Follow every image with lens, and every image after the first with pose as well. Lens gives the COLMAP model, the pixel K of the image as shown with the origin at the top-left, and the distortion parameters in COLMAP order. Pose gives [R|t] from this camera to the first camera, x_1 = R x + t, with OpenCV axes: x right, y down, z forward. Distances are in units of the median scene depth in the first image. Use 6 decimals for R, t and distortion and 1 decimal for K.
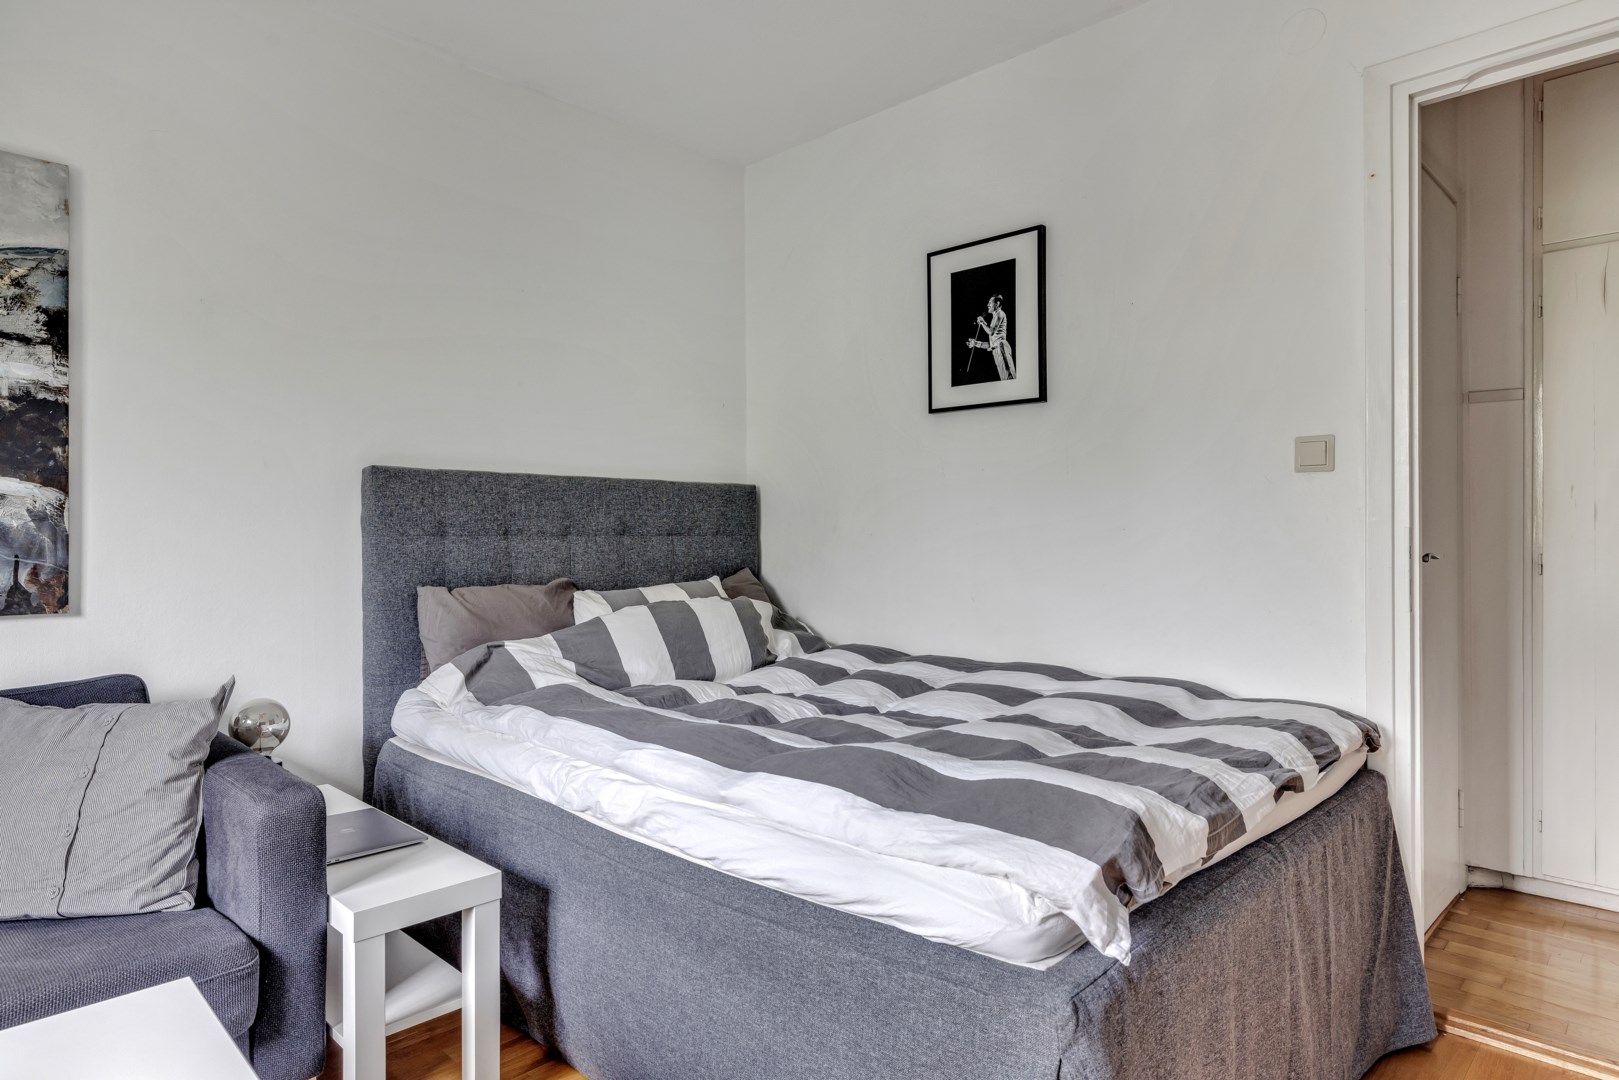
lens RADIAL K [[928.3, 0, 833.5], [0, 928.3, 540.3], [0, 0, 1]] dist [-0.000348, -0.000902]
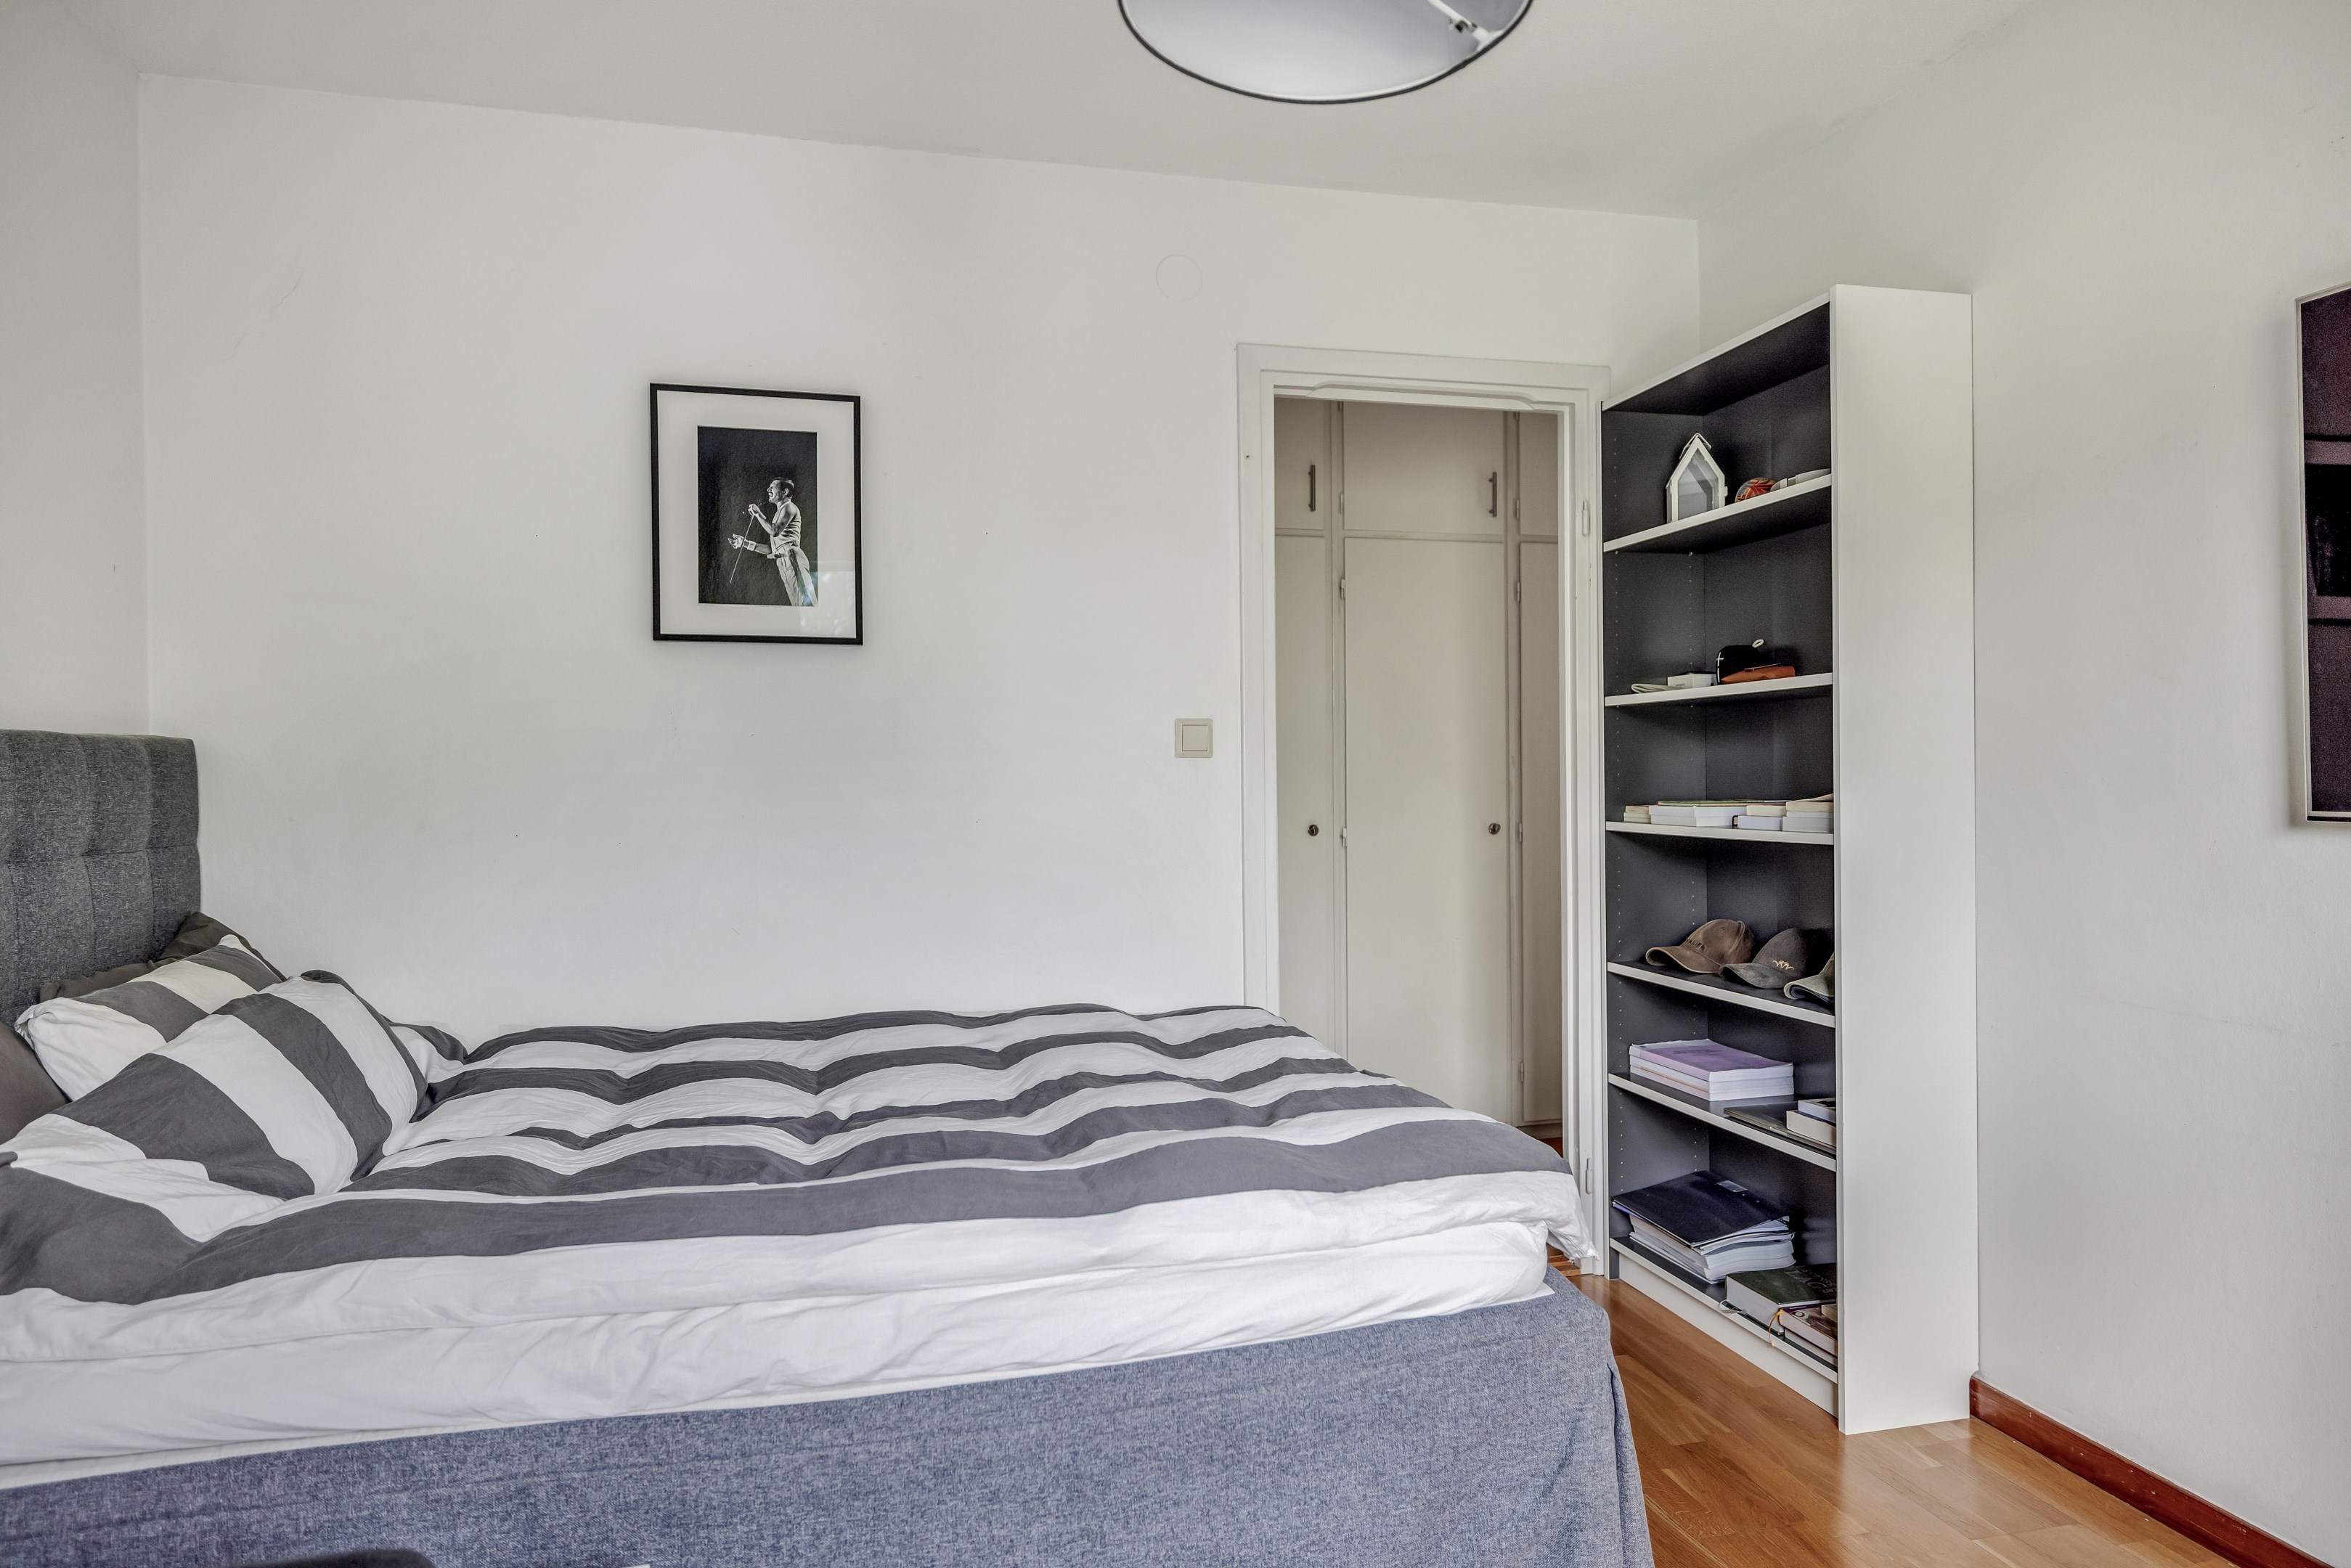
lens RADIAL K [[1369.5, 0, 1177.5], [0, 1369.5, 789.0], [0, 0, 1]] dist [-0.004156, -0.001022]
pose [[0.536969, -0.012206, 0.843514, -0.641748], [0.010459, 0.999915, 0.007811, -0.053106], [-0.843537, 0.004628, 0.537051, 0.277944]]
